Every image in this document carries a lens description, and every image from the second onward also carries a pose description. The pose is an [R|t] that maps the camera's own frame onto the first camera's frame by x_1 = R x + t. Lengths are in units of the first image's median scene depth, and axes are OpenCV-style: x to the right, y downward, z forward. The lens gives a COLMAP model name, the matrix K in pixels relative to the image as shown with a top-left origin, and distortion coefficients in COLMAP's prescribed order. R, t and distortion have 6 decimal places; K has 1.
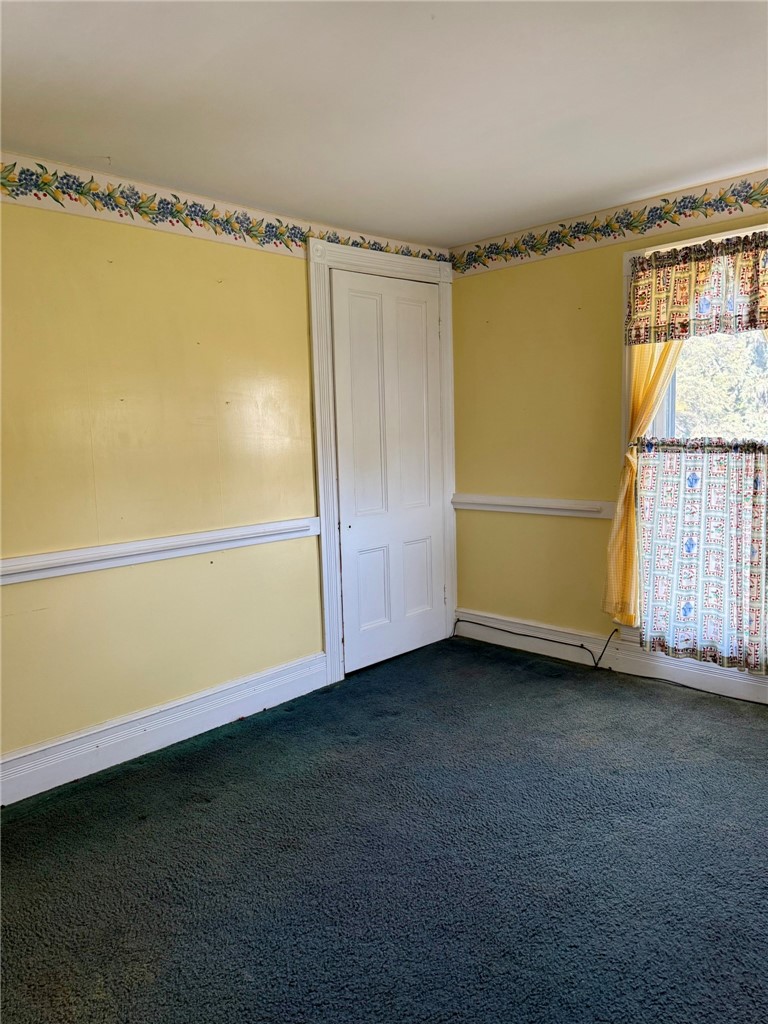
lens RADIAL K [[720.5, 0, 386.0], [0, 720.5, 513.7], [0, 0, 1]] dist [0.073804, -0.117140]
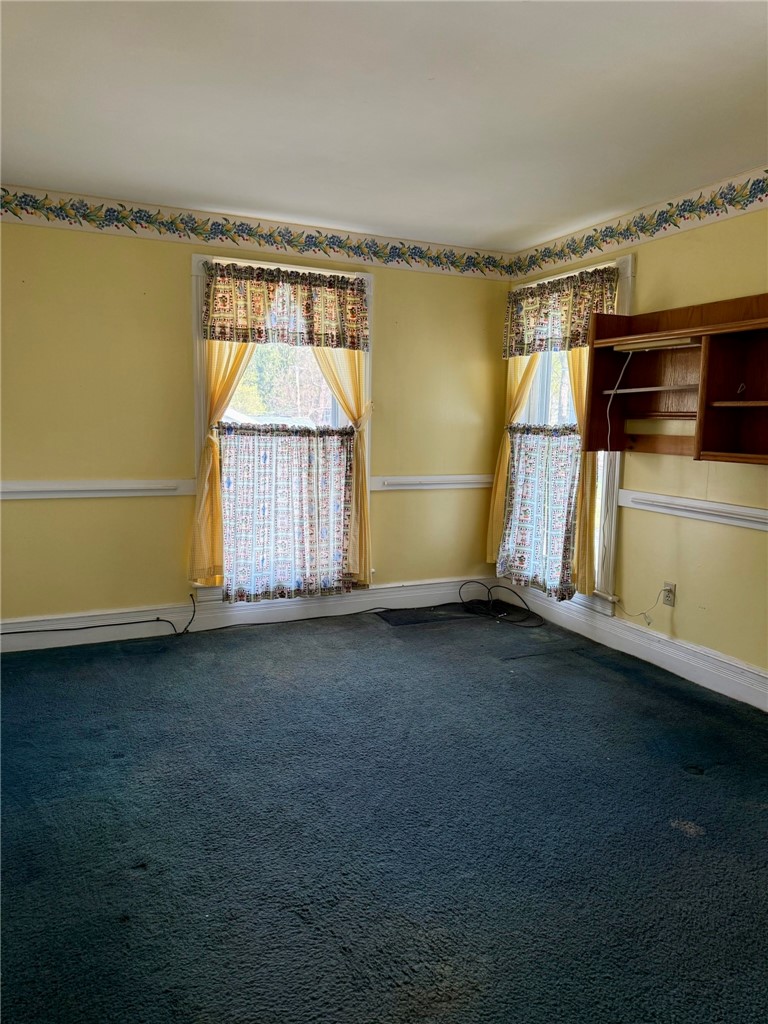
lens RADIAL K [[697.7, 0, 381.4], [0, 697.7, 524.1], [0, 0, 1]] dist [0.130739, -0.204779]
pose [[0.367070, -0.097084, 0.925113, -0.642414], [0.081264, 0.994083, 0.072078, -0.002857], [-0.926637, 0.048720, 0.372788, 0.366231]]
